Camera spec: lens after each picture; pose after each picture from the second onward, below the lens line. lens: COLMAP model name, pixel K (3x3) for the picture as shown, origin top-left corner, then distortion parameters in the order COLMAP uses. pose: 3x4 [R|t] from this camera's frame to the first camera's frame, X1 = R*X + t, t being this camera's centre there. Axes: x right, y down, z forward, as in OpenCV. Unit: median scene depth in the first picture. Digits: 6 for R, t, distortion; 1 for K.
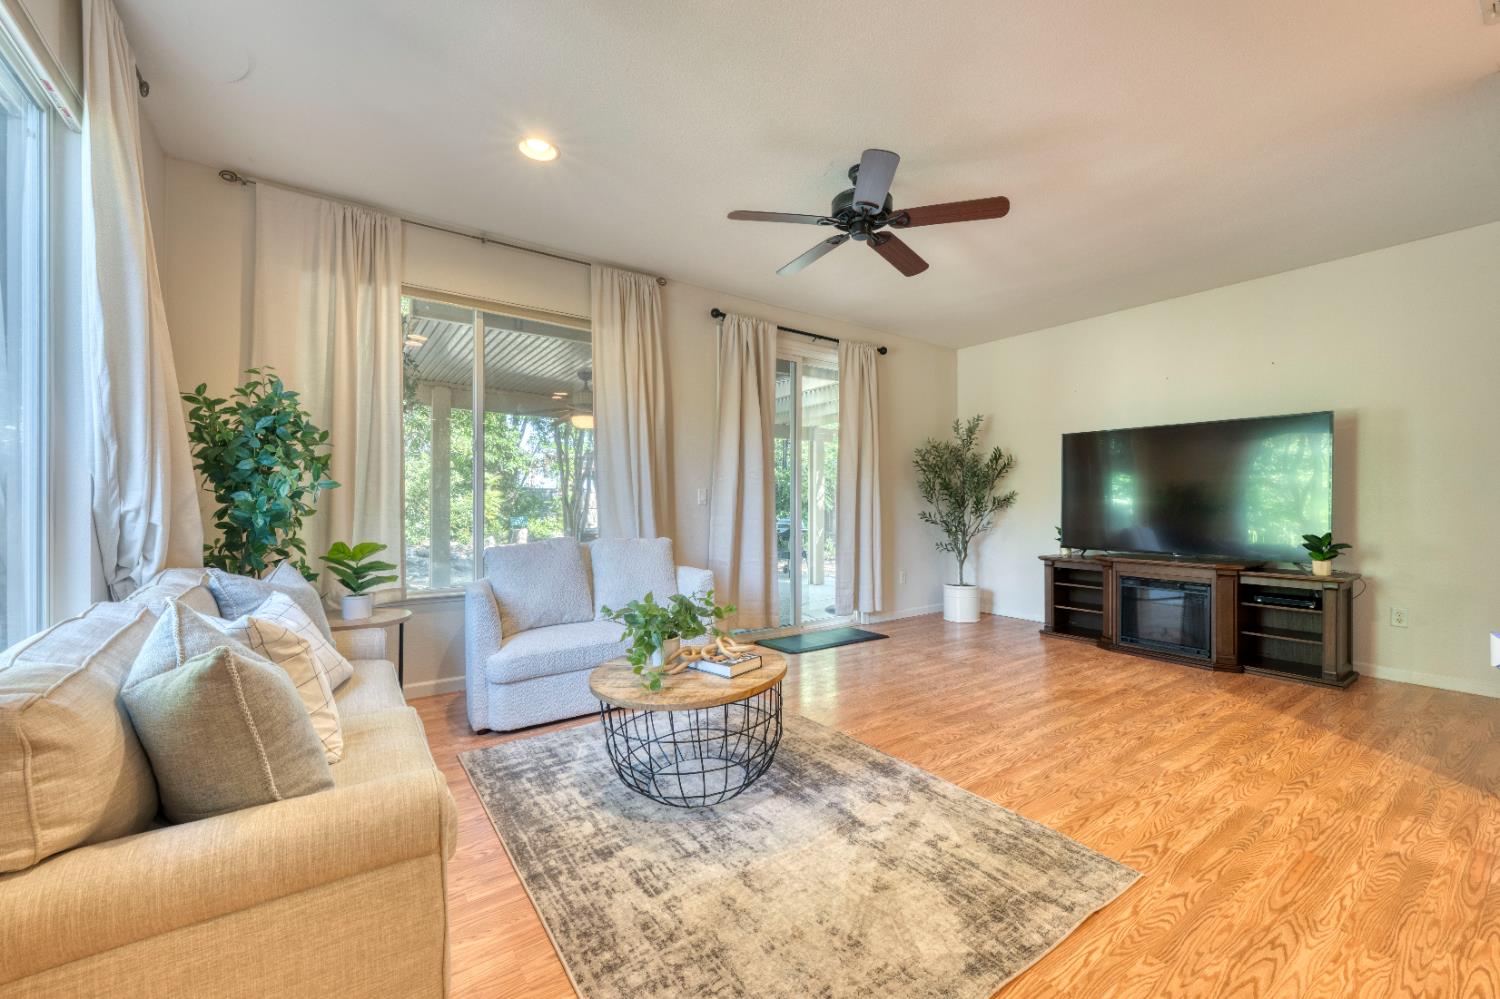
lens RADIAL K [[596.2, 0, 757.0], [0, 596.2, 514.7], [0, 0, 1]] dist [-0.002670, 0.000003]
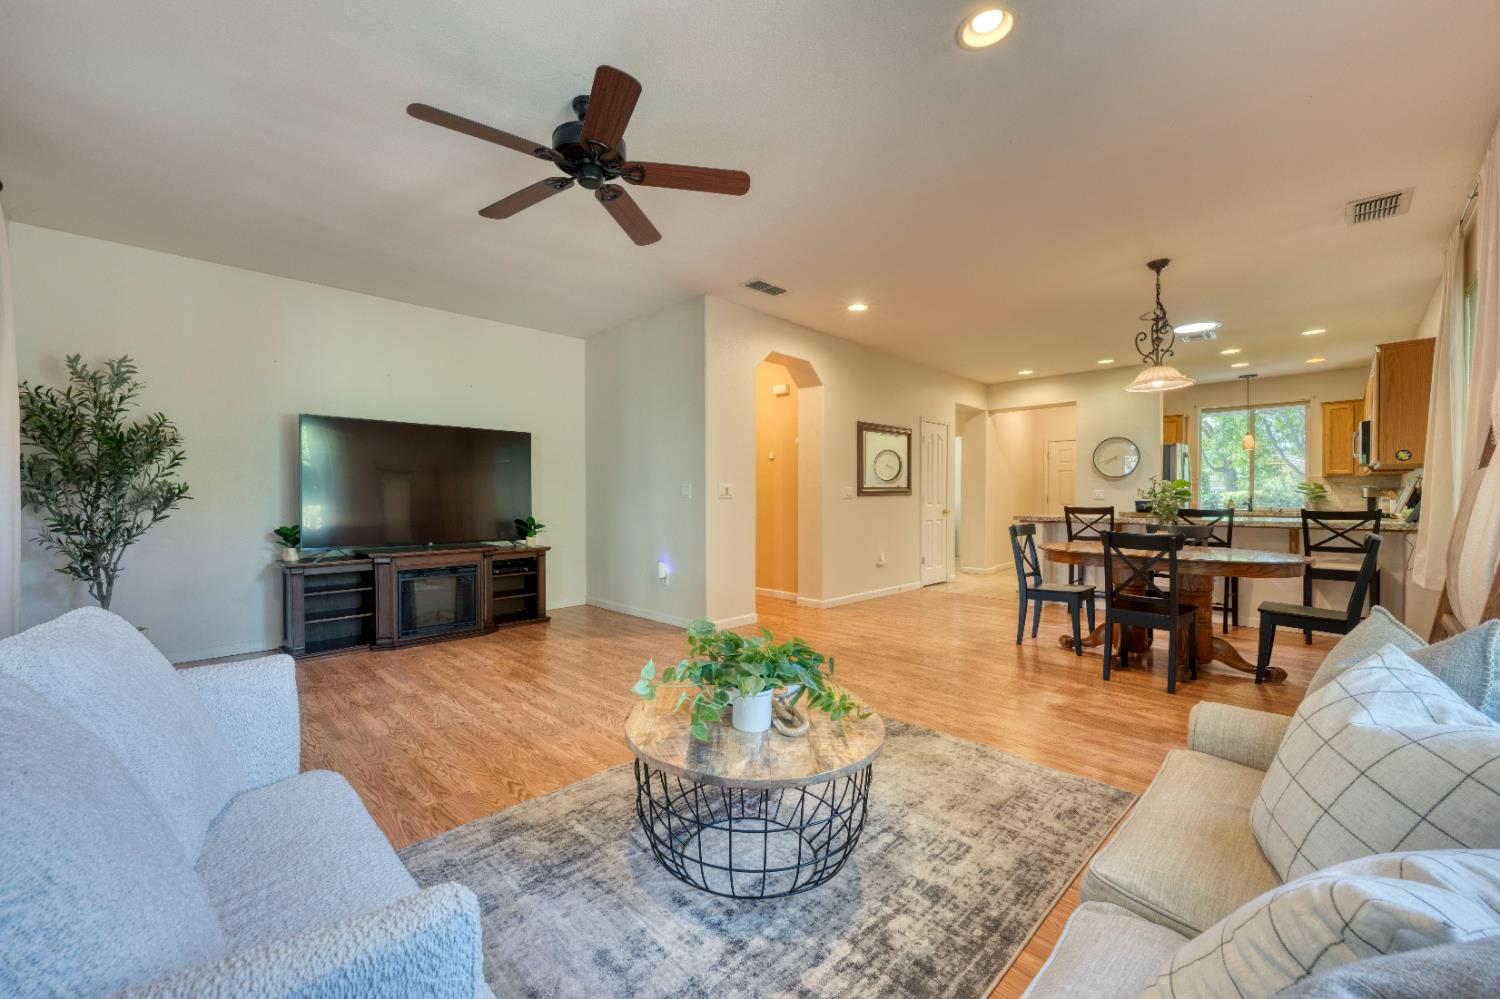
lens RADIAL K [[596.2, 0, 748.9], [0, 596.2, 497.3], [0, 0, 1]] dist [-0.002670, 0.000003]
pose [[-0.155343, -0.001912, 0.987859, -0.811367], [0.020272, 0.999781, 0.005123, -0.020751], [-0.987653, 0.020822, -0.155270, 1.046786]]
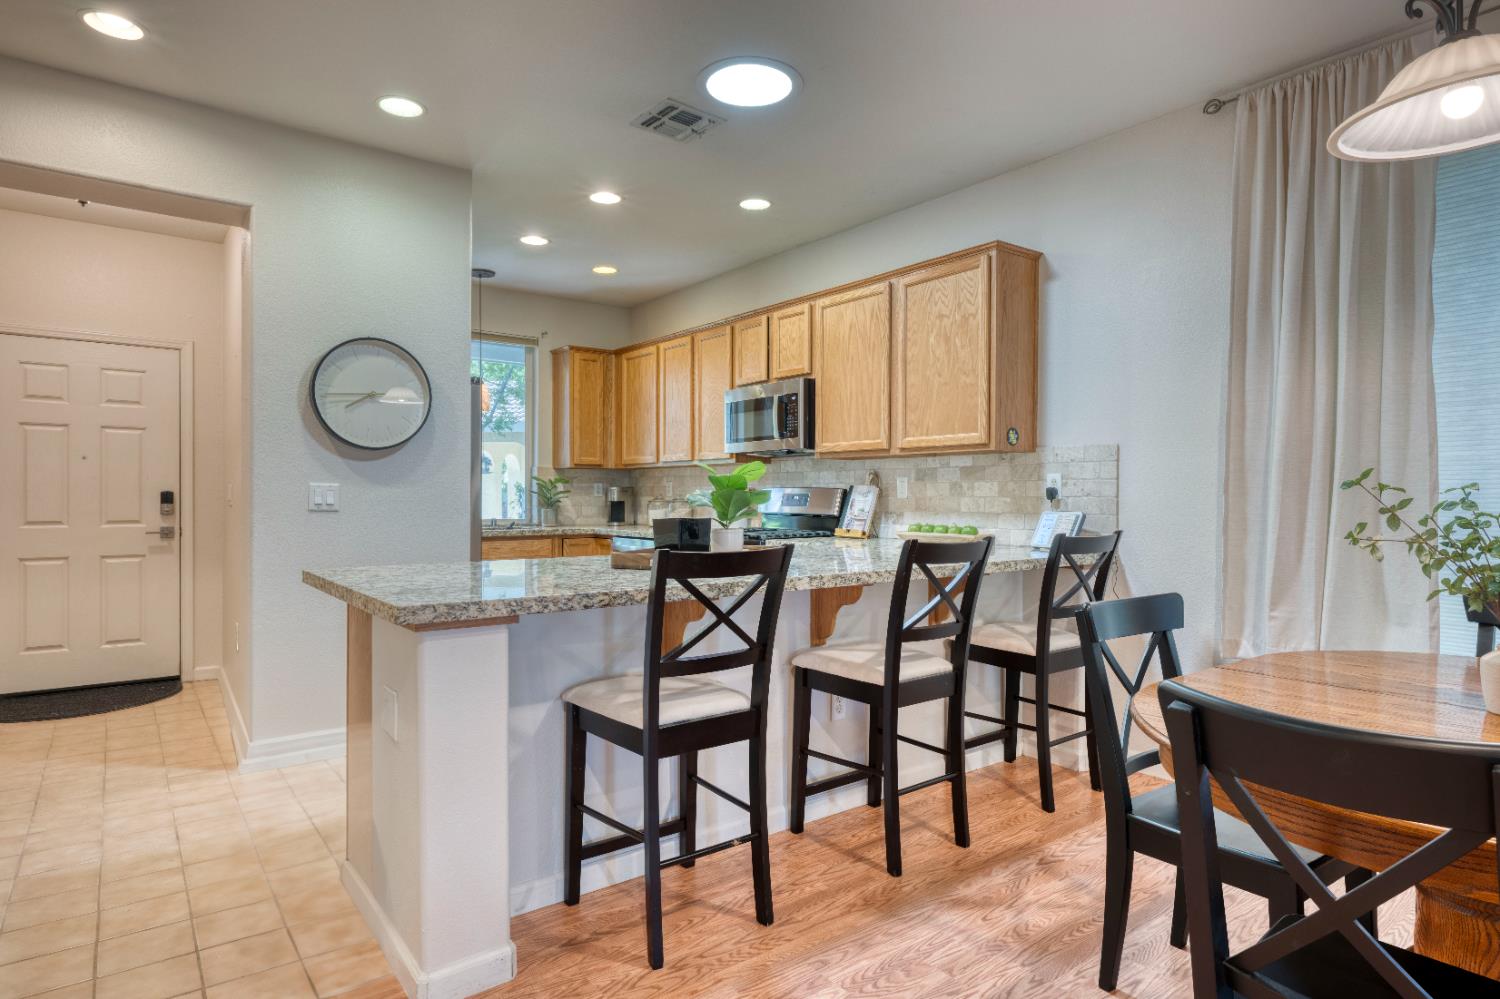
lens RADIAL K [[847.8, 0, 751.8], [0, 847.8, 510.4], [0, 0, 1]] dist [-0.003461, 0.000222]
pose [[-0.999898, -0.007310, -0.012244, 1.162633], [-0.007769, 0.999252, 0.037878, -0.020869], [0.011958, 0.037969, -0.999207, 0.323273]]
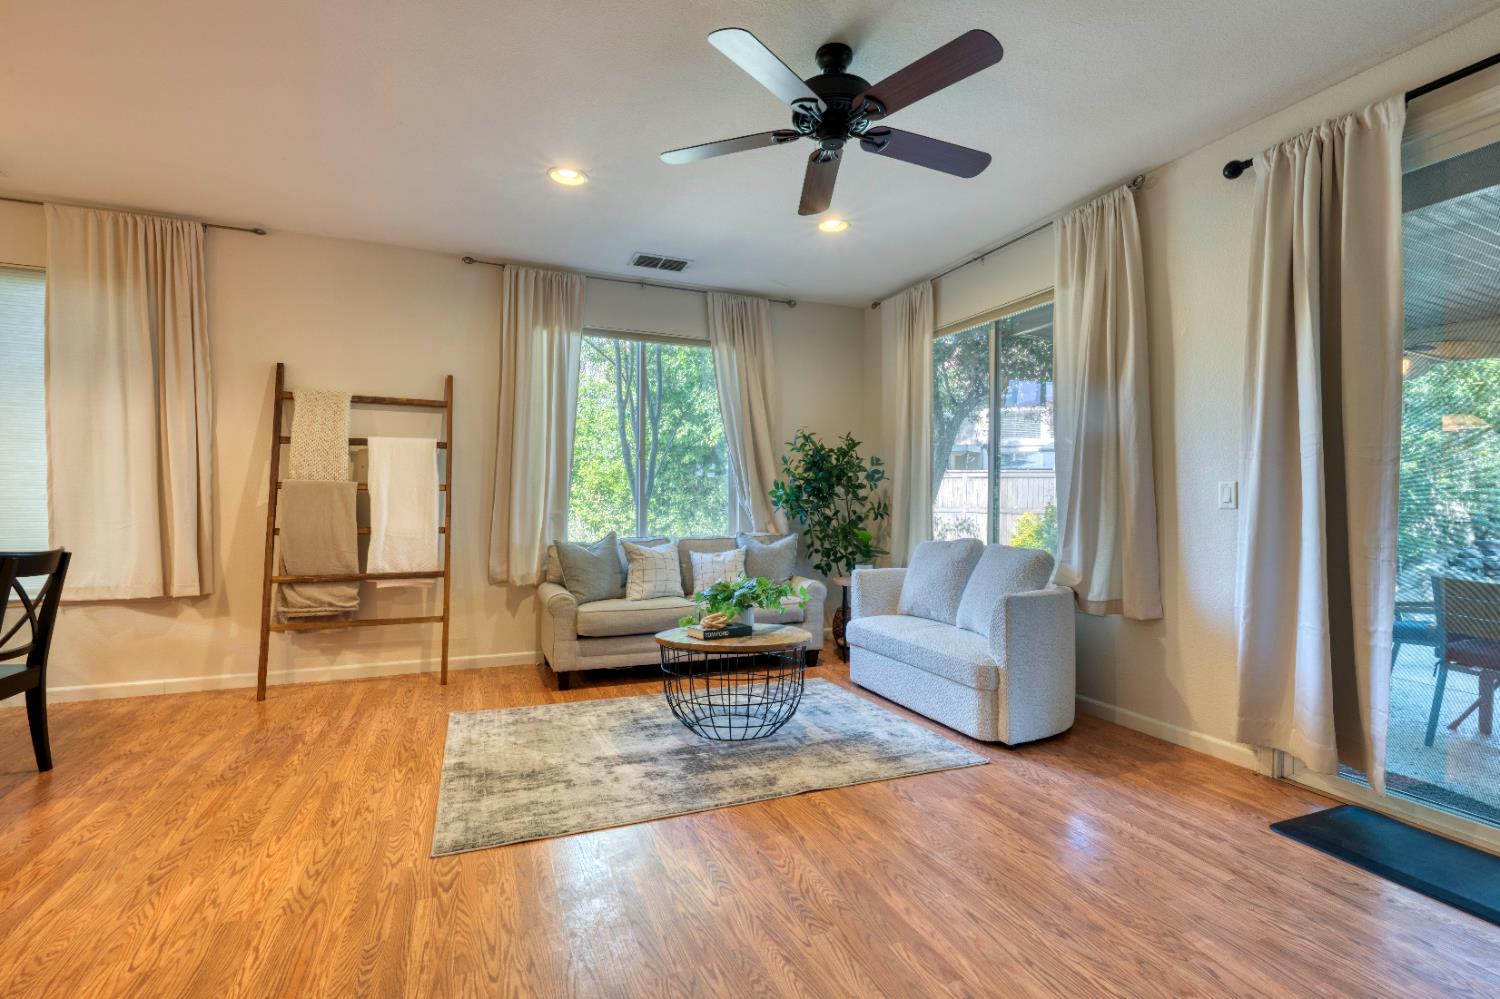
lens RADIAL K [[676.1, 0, 751.1], [0, 676.1, 499.2], [0, 0, 1]] dist [0.000036, -0.000154]
pose [[-0.227089, -0.005612, -0.973858, 1.178676], [-0.026987, 0.999636, 0.000533, -0.024117], [0.973500, 0.026403, -0.227158, 1.261503]]
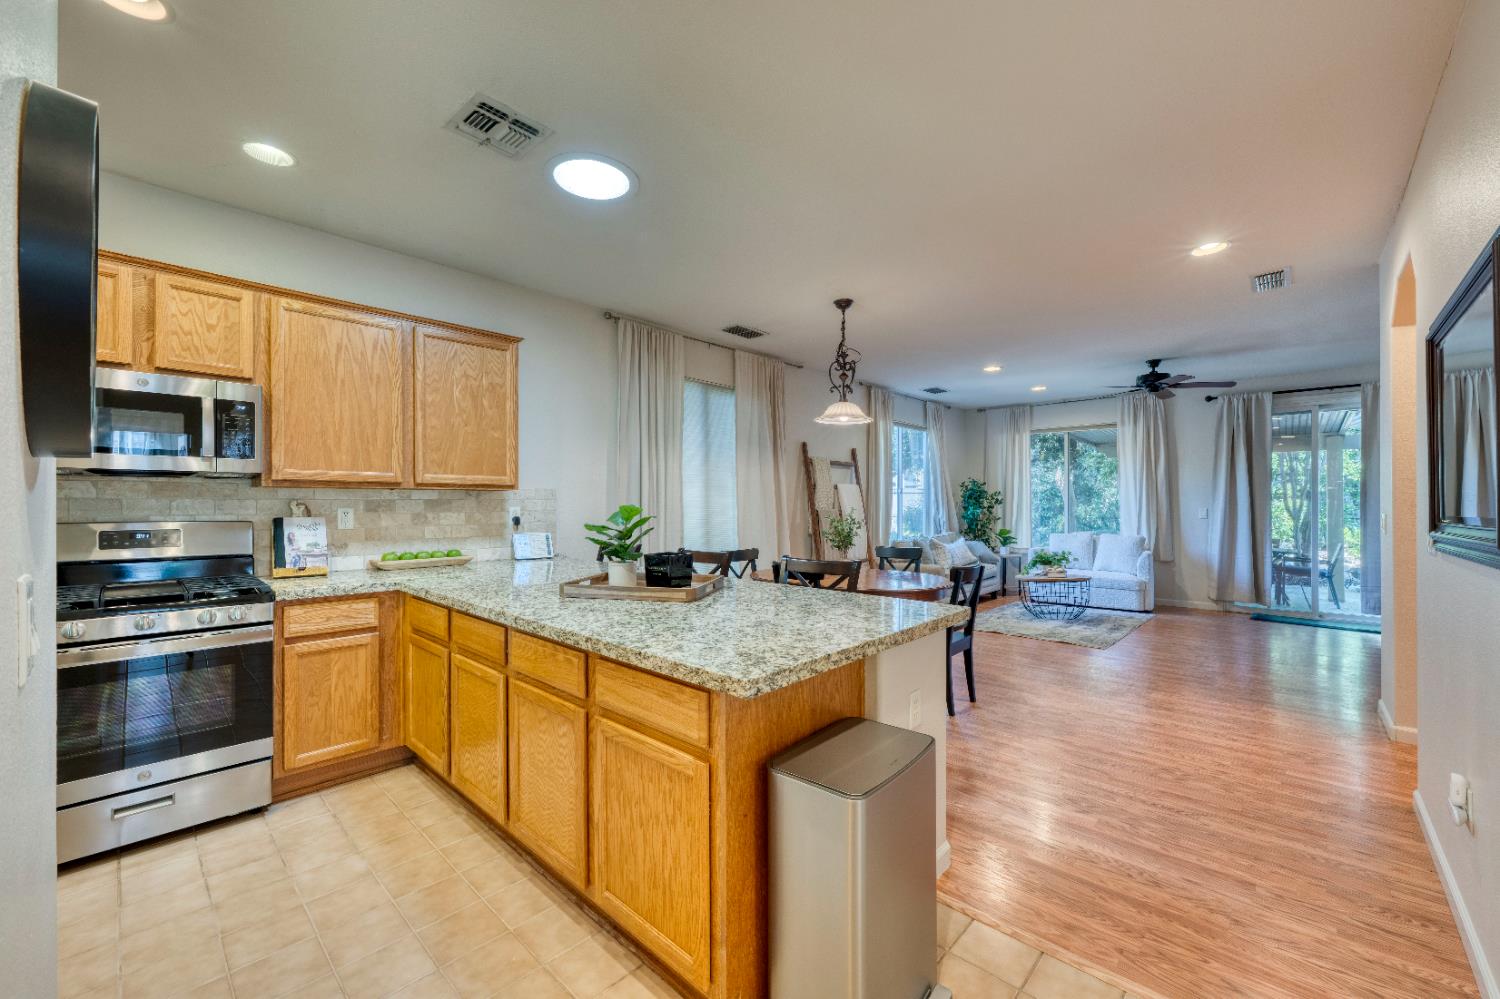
lens RADIAL K [[596.2, 0, 734.8], [0, 596.2, 499.3], [0, 0, 1]] dist [-0.002670, 0.000003]
pose [[0.187131, -0.007458, -0.982307, 2.238552], [-0.020073, 0.999733, -0.011414, -0.047170], [0.982130, 0.021854, 0.186932, -0.954585]]
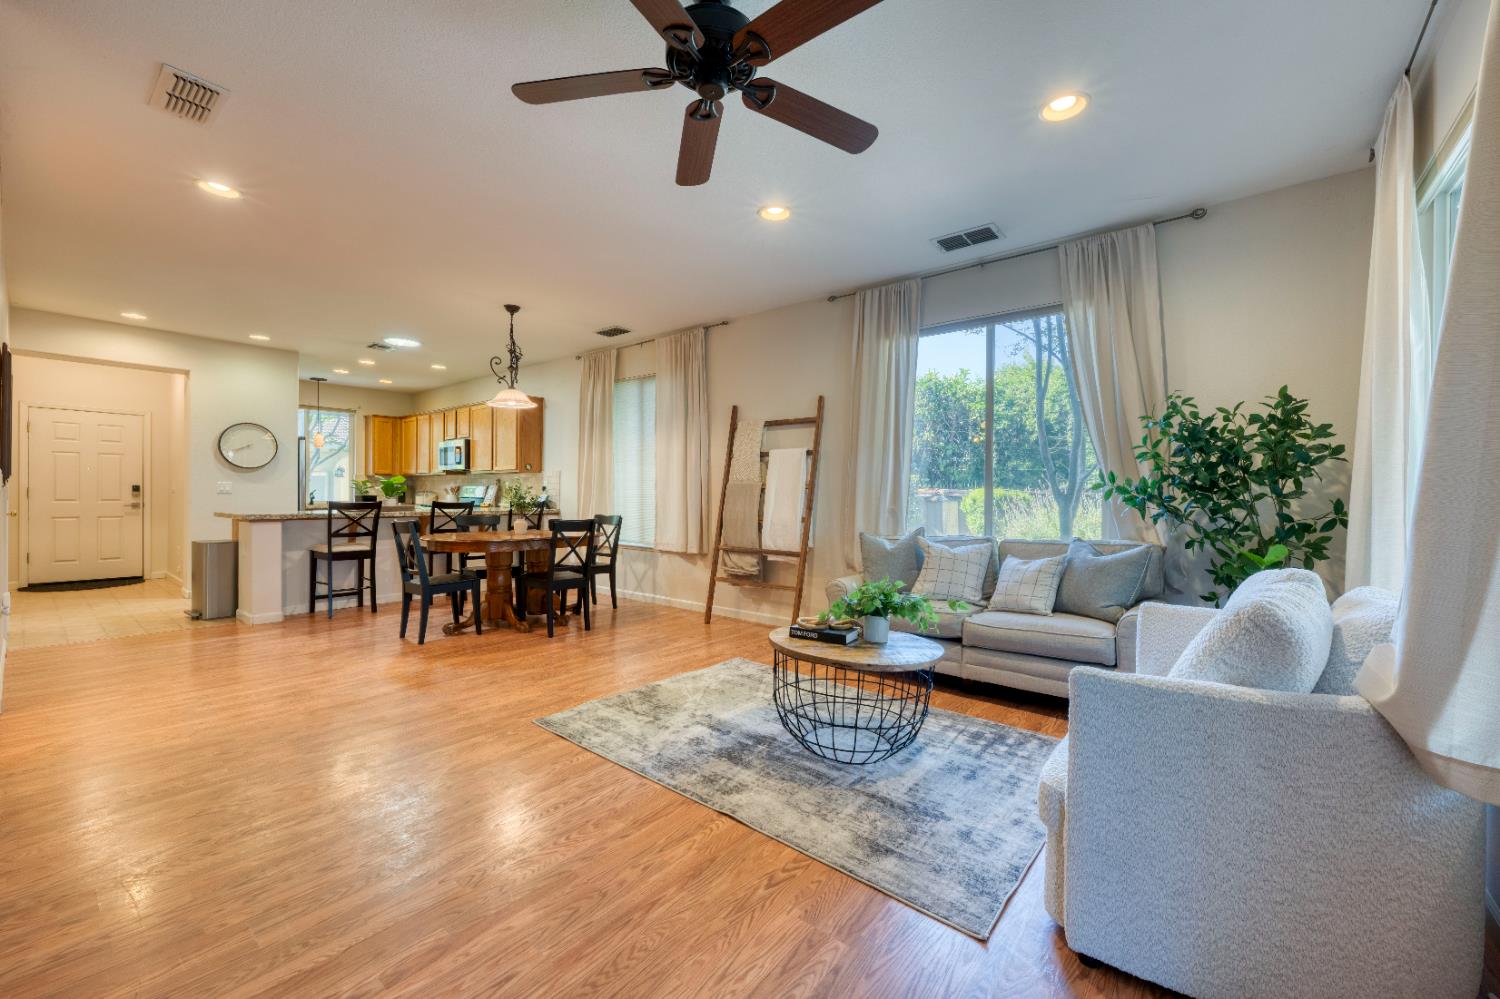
lens RADIAL K [[596.2, 0, 758.3], [0, 596.2, 499.9], [0, 0, 1]] dist [-0.002670, 0.000003]
pose [[-0.965350, -0.007832, -0.260841, 0.339382], [-0.015891, 0.999459, 0.028801, -0.040507], [0.260474, 0.031948, -0.964952, 1.908917]]
